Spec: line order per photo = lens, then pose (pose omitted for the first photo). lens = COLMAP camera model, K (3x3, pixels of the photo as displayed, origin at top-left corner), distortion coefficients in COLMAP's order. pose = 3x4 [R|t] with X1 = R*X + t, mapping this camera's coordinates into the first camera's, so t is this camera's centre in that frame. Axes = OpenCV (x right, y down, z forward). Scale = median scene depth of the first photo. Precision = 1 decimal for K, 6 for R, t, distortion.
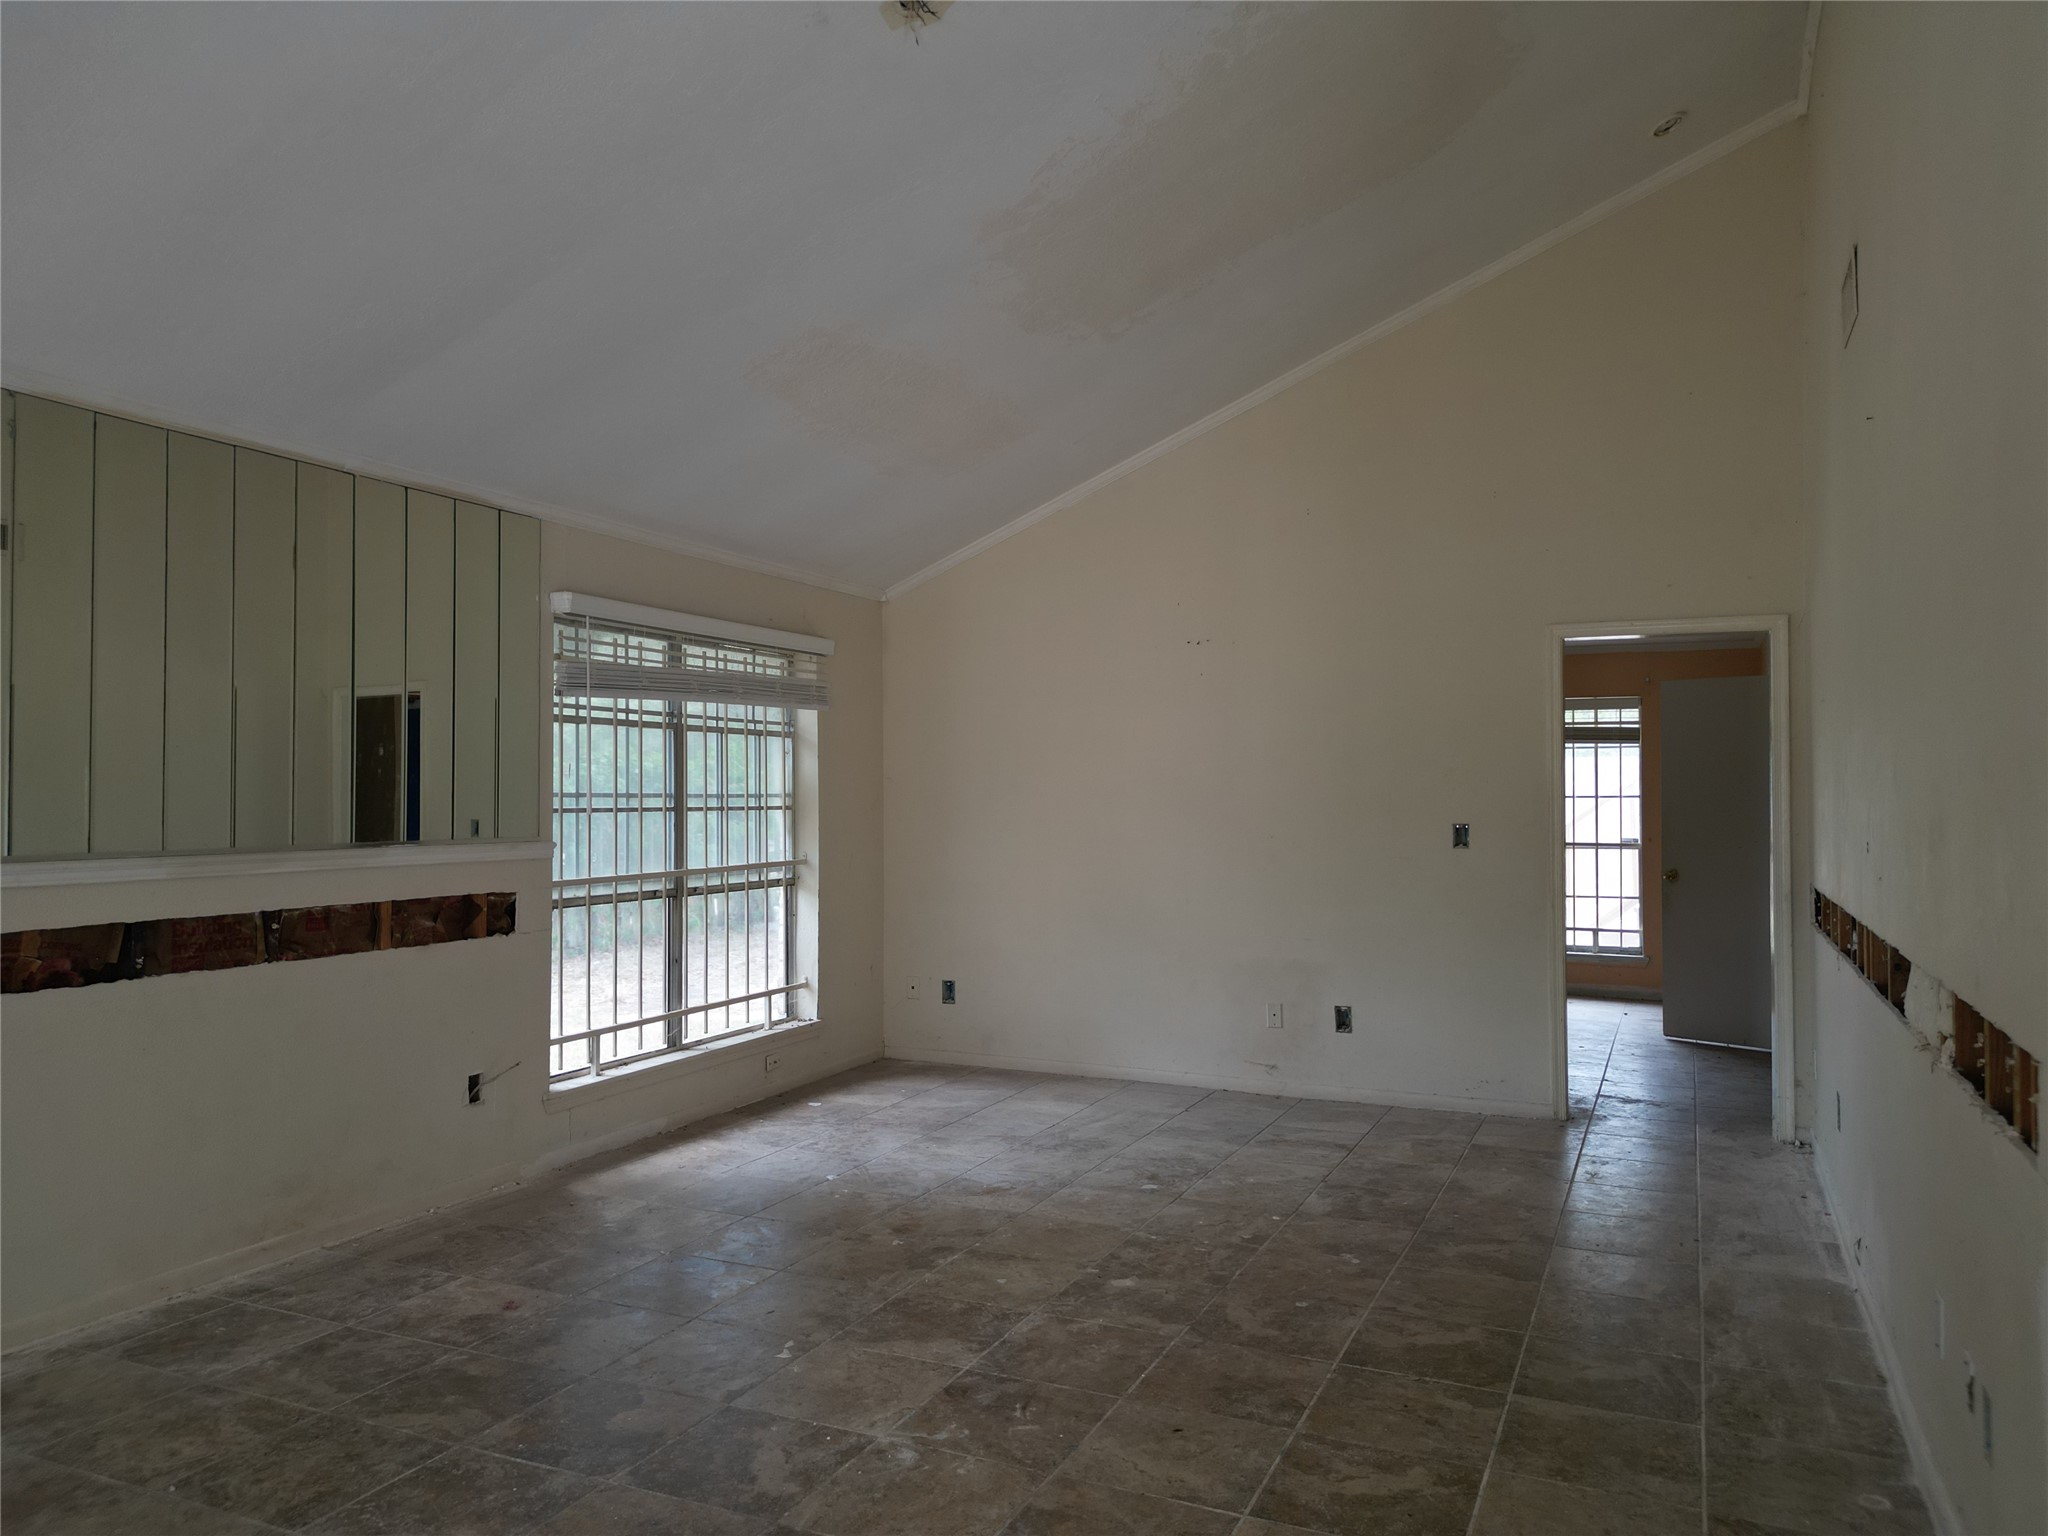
lens RADIAL K [[1441.7, 0, 1031.3], [0, 1441.7, 766.7], [0, 0, 1]] dist [0.062256, -0.056598]
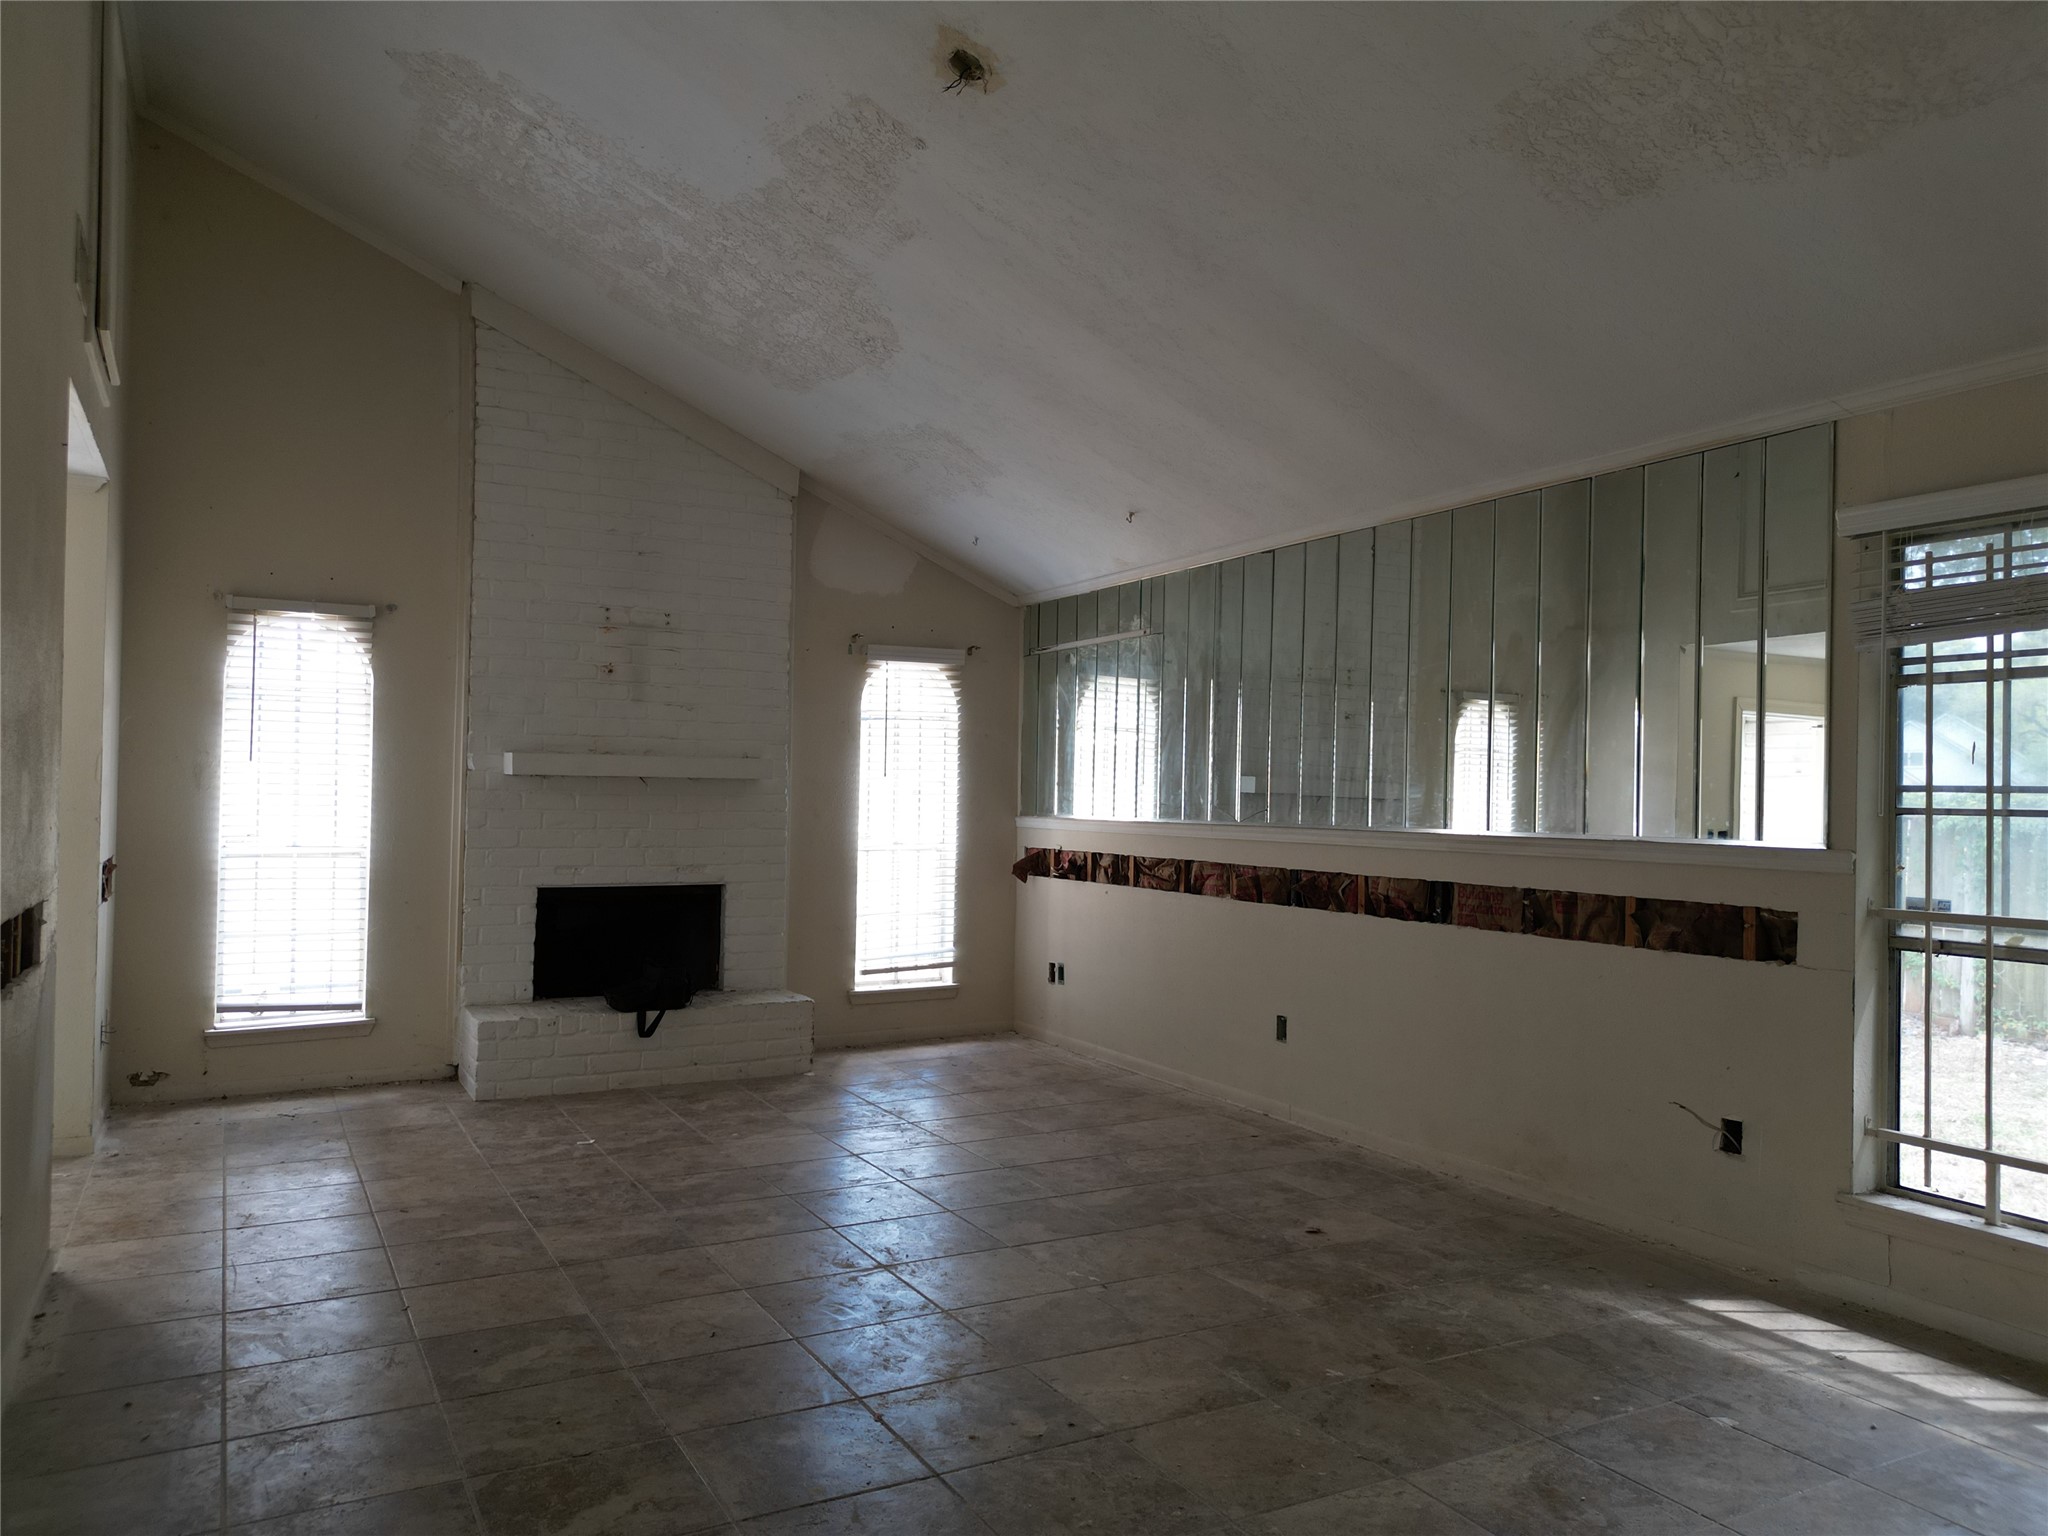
lens RADIAL K [[1441.7, 0, 1020.0], [0, 1441.7, 779.5], [0, 0, 1]] dist [0.062256, -0.056598]
pose [[-0.602907, -0.022219, -0.797502, 0.543465], [-0.002262, 0.999656, -0.026141, 0.037458], [0.797808, -0.013957, -0.602750, 1.182096]]
